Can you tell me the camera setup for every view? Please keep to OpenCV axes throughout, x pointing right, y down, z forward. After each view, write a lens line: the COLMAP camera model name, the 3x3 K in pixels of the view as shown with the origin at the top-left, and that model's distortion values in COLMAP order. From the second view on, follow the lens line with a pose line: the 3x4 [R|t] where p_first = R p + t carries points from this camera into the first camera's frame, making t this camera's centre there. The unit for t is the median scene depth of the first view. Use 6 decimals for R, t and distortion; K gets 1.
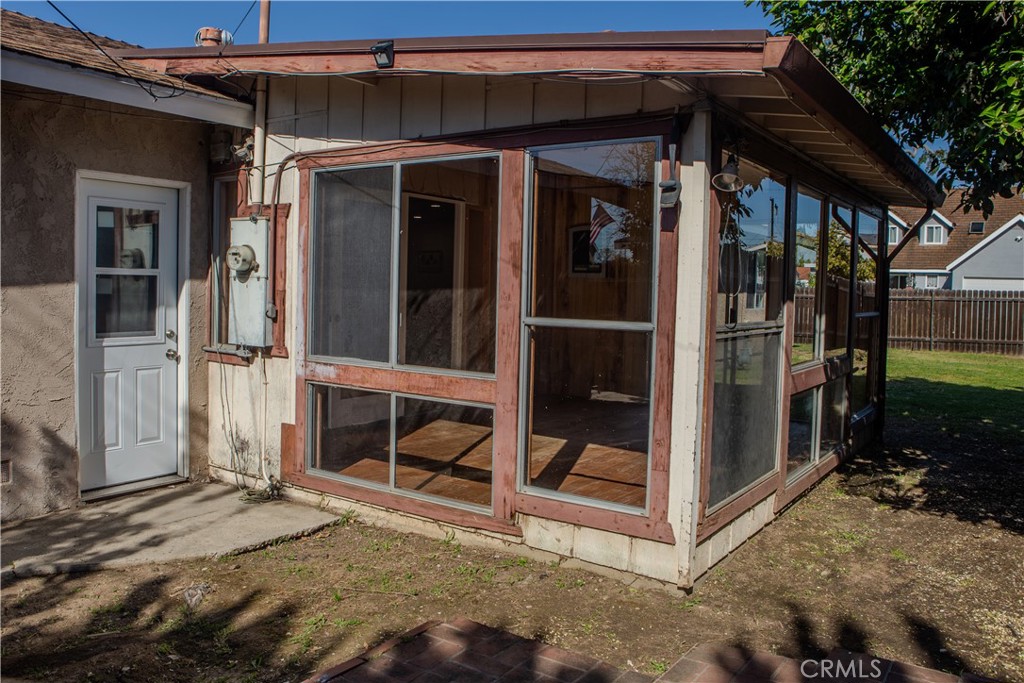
lens RADIAL K [[797.4, 0, 511.5], [0, 797.4, 318.9], [0, 0, 1]] dist [-0.069347, 0.000626]
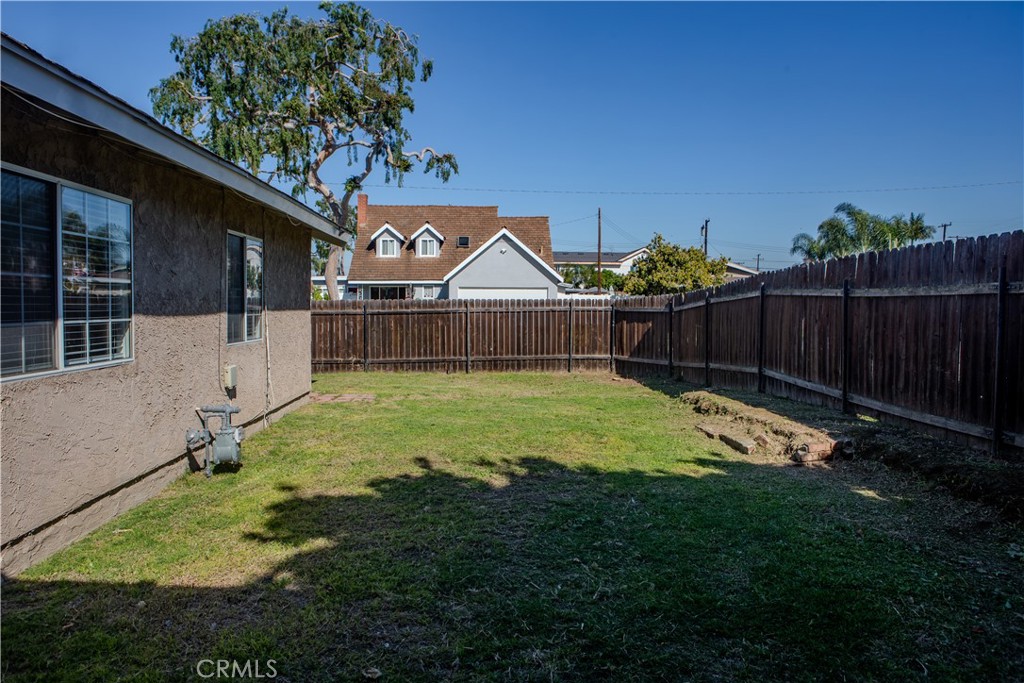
lens RADIAL K [[741.1, 0, 512.0], [0, 741.1, 341.5], [0, 0, 1]] dist [-0.129240, 0.164325]
pose [[0.807979, -0.049493, 0.587129, 0.108160], [0.040530, 0.998774, 0.028418, -0.013239], [-0.587816, 0.000835, 0.808994, 0.327855]]
